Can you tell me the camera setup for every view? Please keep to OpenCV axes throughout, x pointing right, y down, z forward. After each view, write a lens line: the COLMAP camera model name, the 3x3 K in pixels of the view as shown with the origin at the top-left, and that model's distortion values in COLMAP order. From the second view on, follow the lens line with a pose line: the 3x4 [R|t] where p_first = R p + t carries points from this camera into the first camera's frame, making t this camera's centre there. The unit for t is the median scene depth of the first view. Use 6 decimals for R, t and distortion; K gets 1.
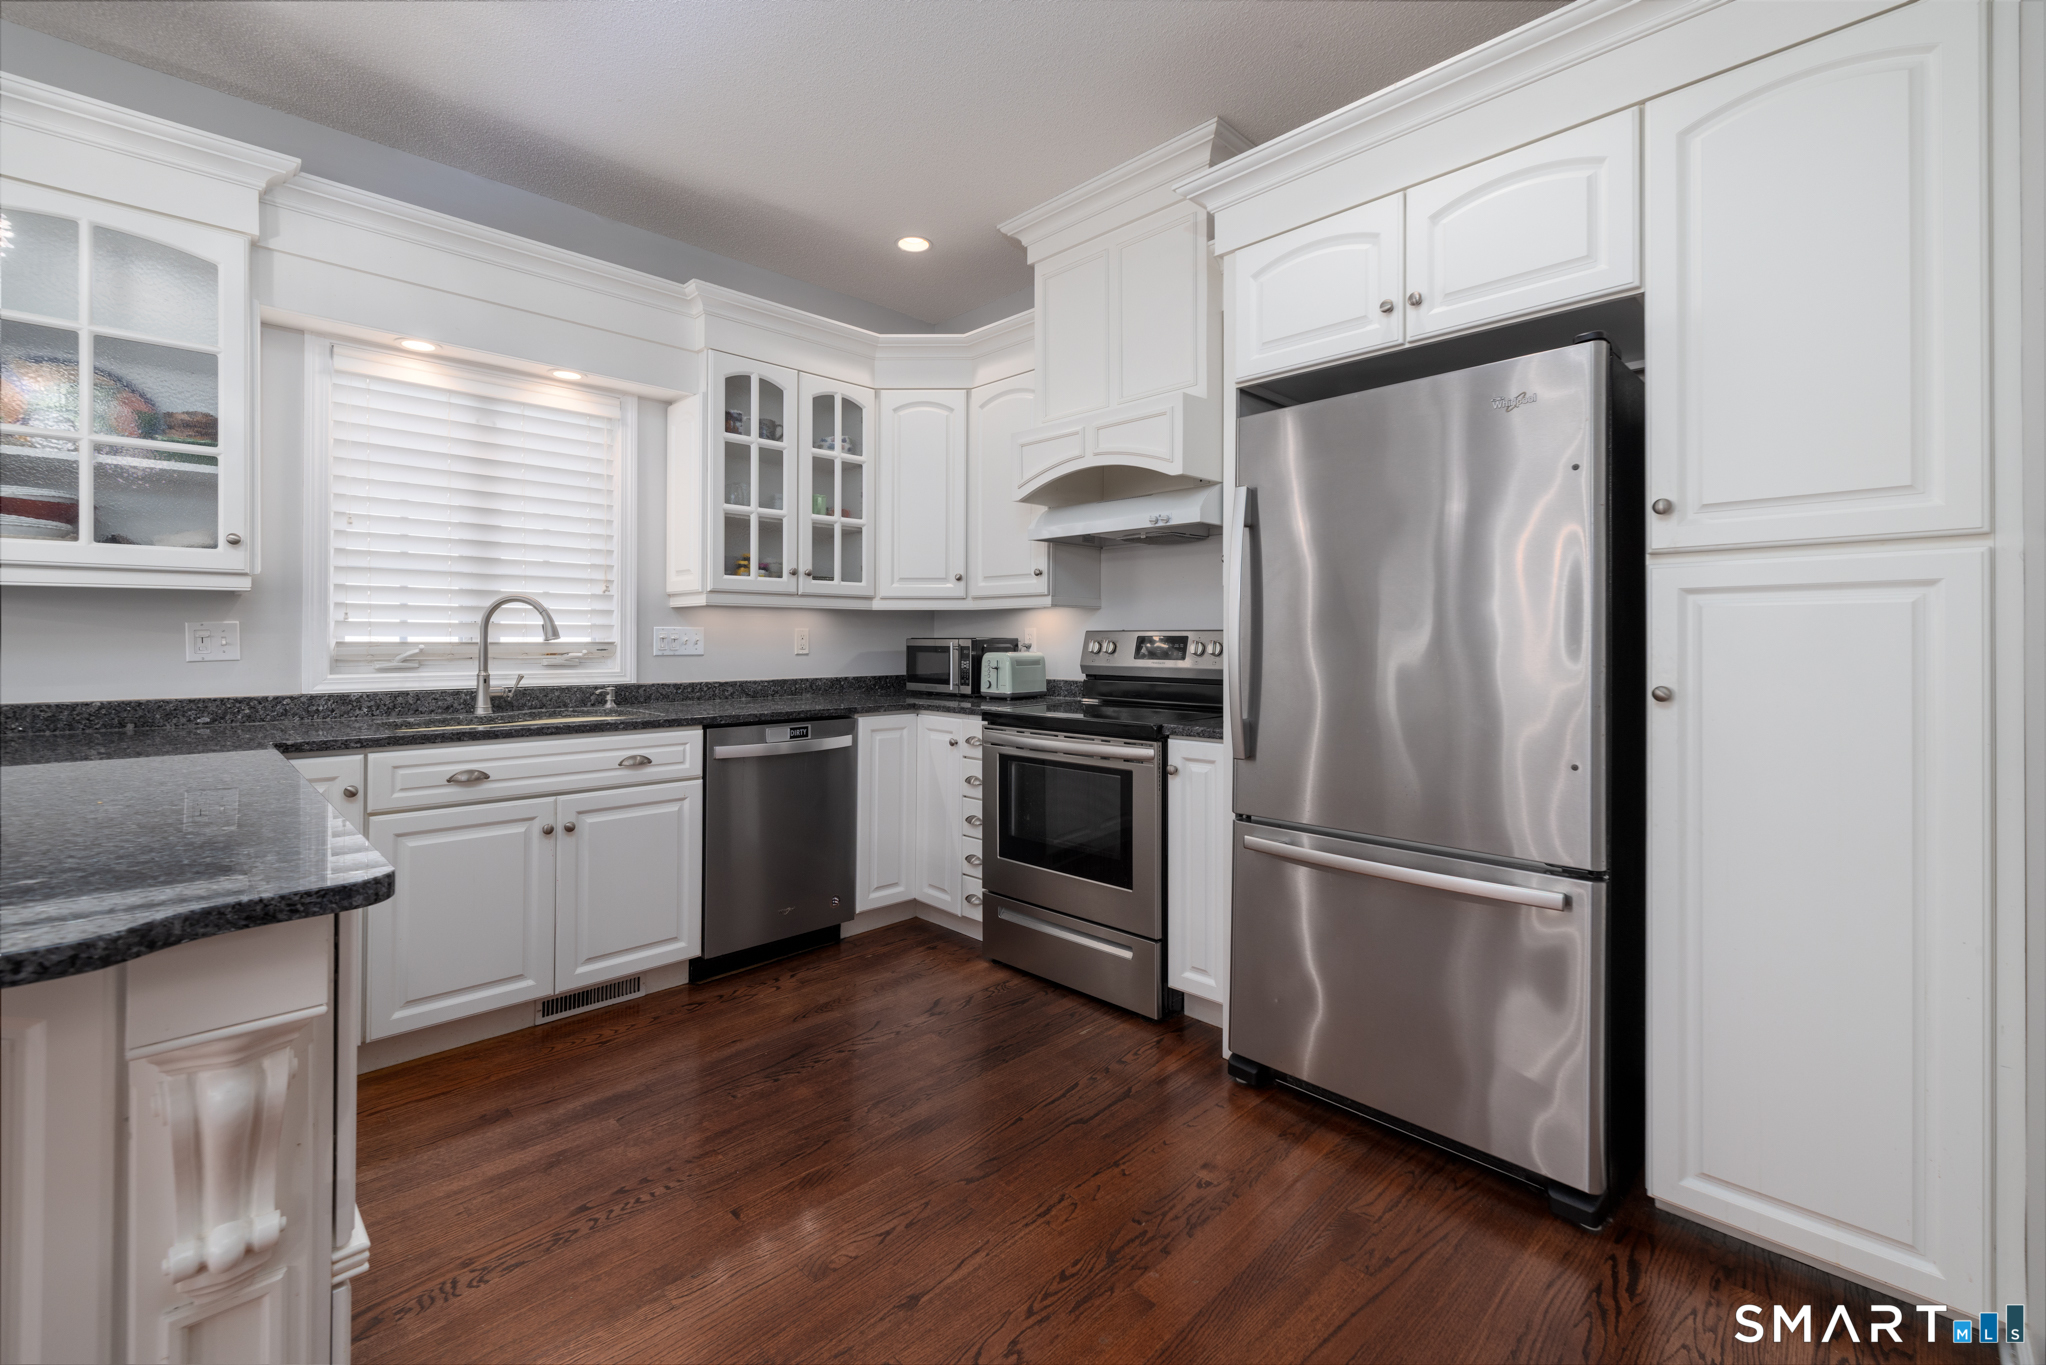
lens RADIAL K [[866.7, 0, 988.2], [0, 866.7, 638.6], [0, 0, 1]] dist [0.000364, -0.000150]
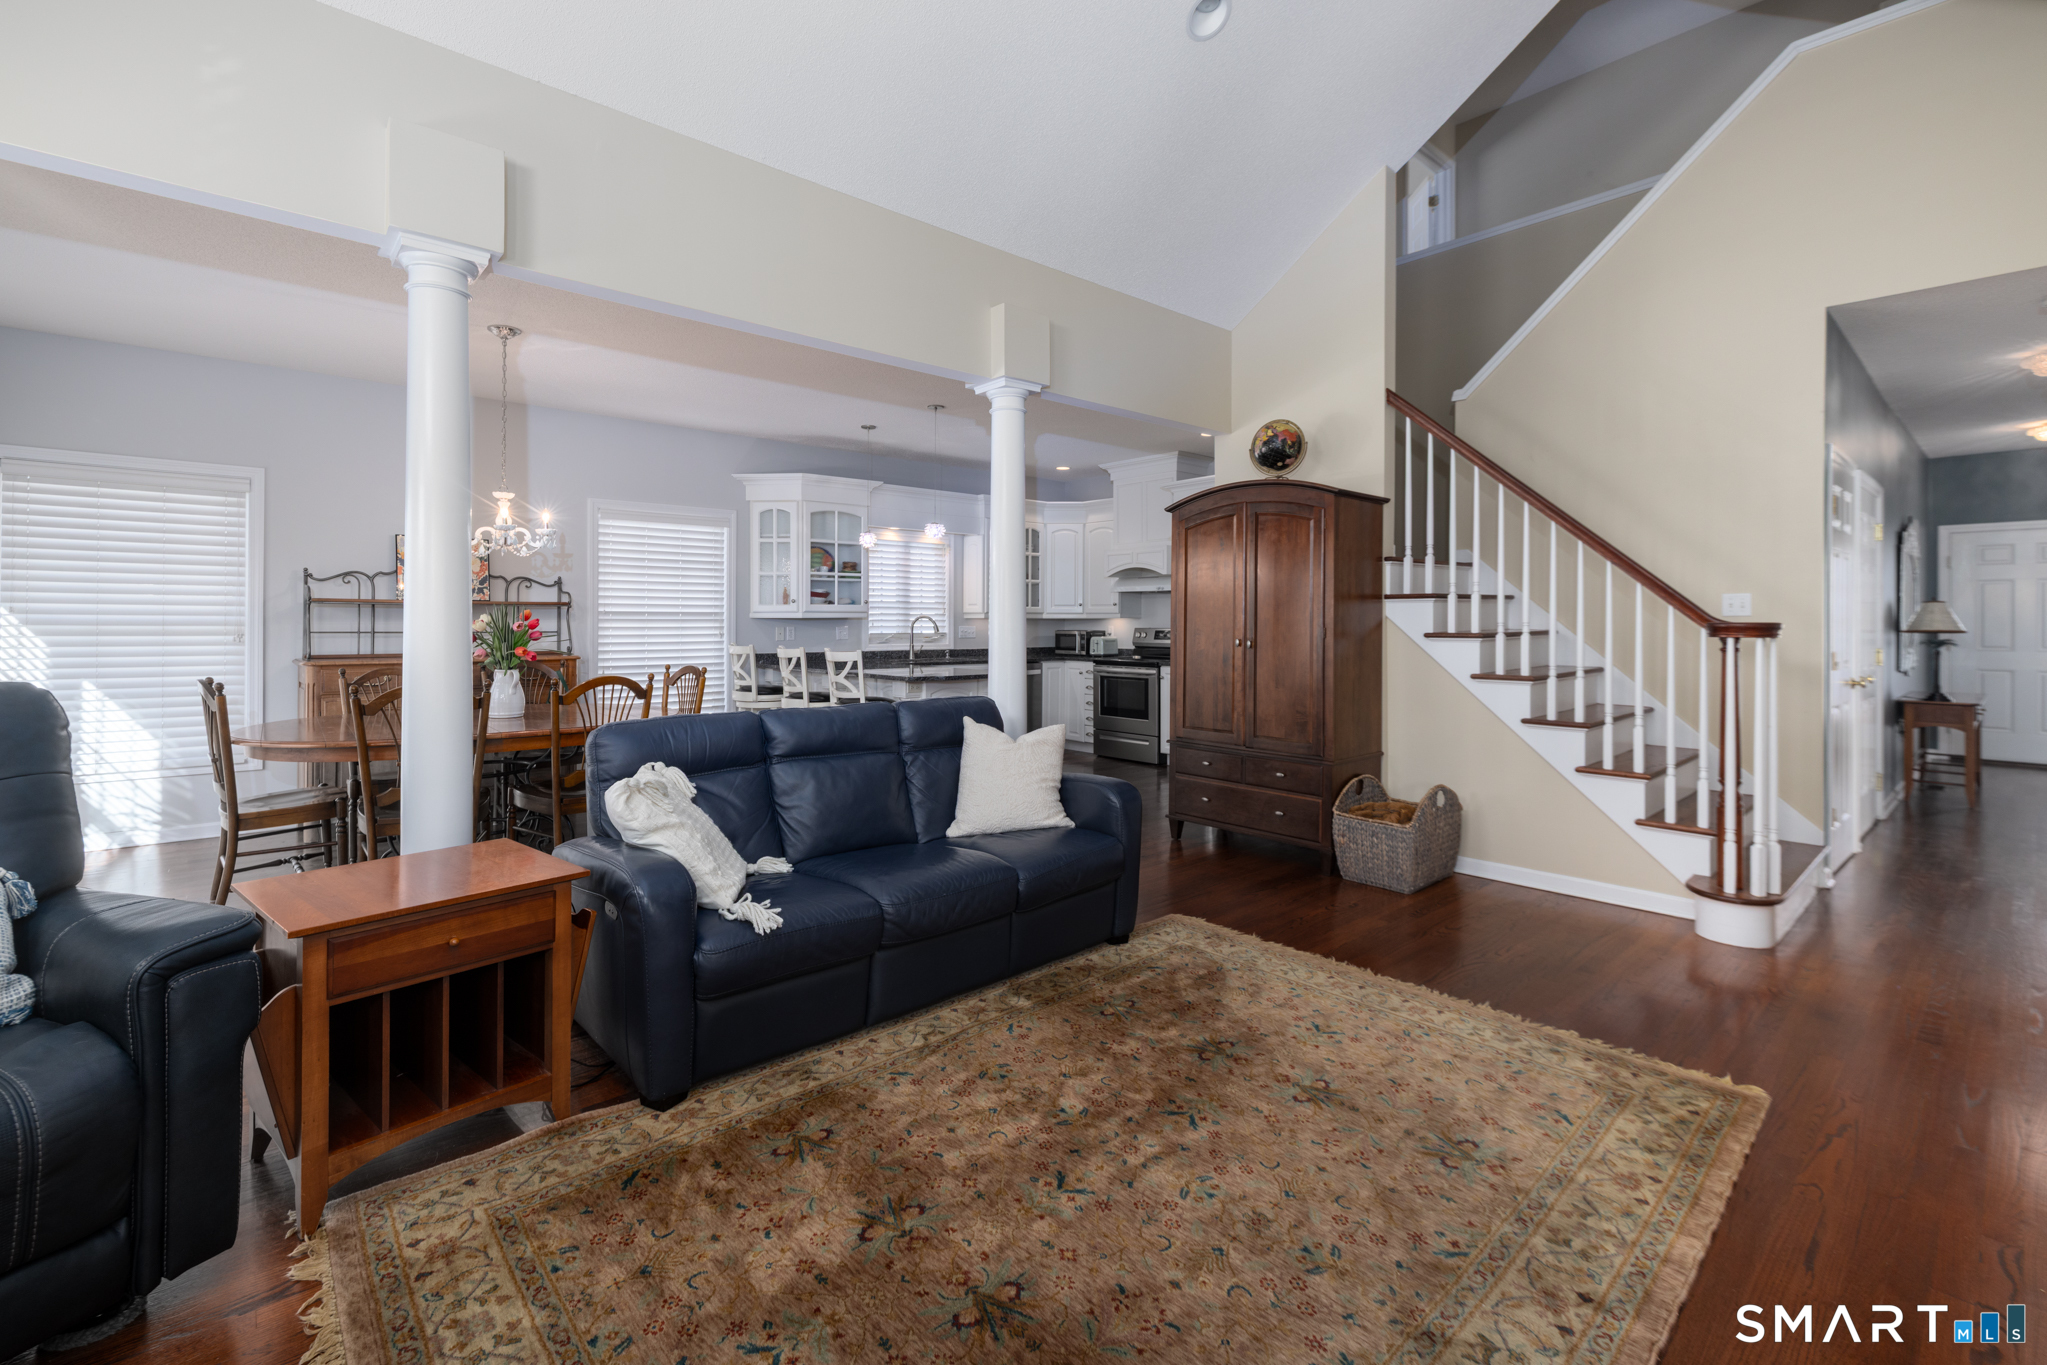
lens RADIAL K [[885.9, 0, 1020.6], [0, 885.9, 624.8], [0, 0, 1]] dist [-0.001561, -0.000485]
pose [[0.999312, 0.000391, -0.037075, -0.133209], [-0.000248, 0.999993, 0.003864, -0.032294], [0.037076, -0.003853, 0.999305, -1.739459]]
